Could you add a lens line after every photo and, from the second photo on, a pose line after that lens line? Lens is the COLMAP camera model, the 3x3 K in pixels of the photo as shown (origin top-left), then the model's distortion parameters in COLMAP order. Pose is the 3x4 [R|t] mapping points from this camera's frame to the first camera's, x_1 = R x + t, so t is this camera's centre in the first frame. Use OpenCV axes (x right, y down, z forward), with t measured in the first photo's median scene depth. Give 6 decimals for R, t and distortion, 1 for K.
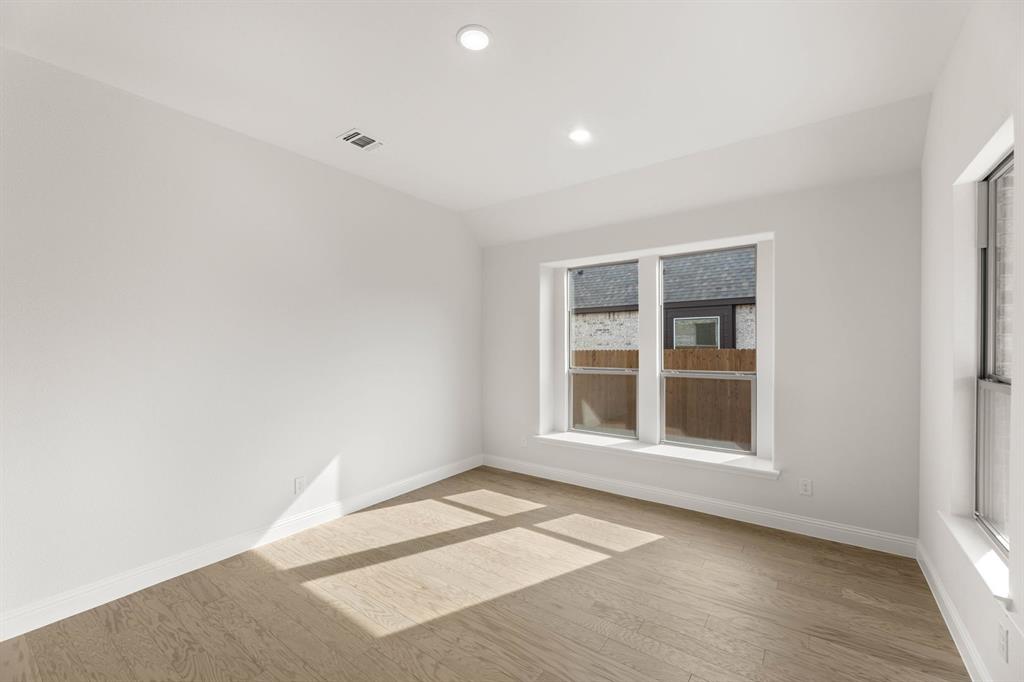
lens RADIAL K [[412.1, 0, 507.4], [0, 412.1, 340.8], [0, 0, 1]] dist [-0.001184, 0.000158]
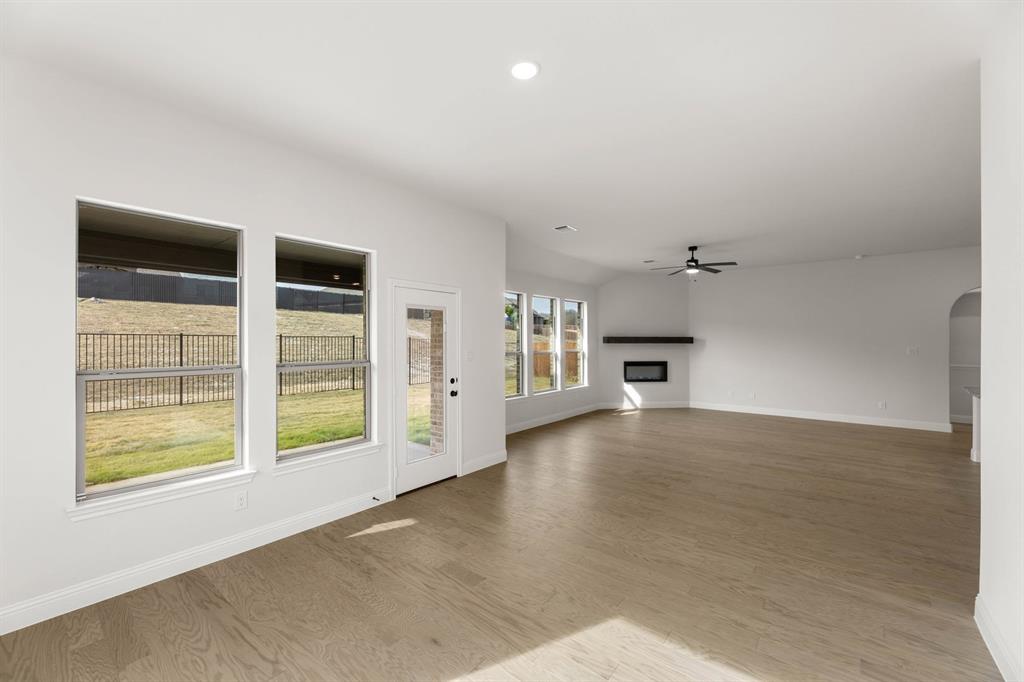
lens RADIAL K [[412.1, 0, 507.4], [0, 412.1, 340.8], [0, 0, 1]] dist [-0.001184, 0.000158]
pose [[-0.998926, 0.005748, 0.045975, -0.078997], [0.005550, 0.999975, -0.004440, 0.007722], [-0.045999, -0.004180, -0.998933, 2.046930]]
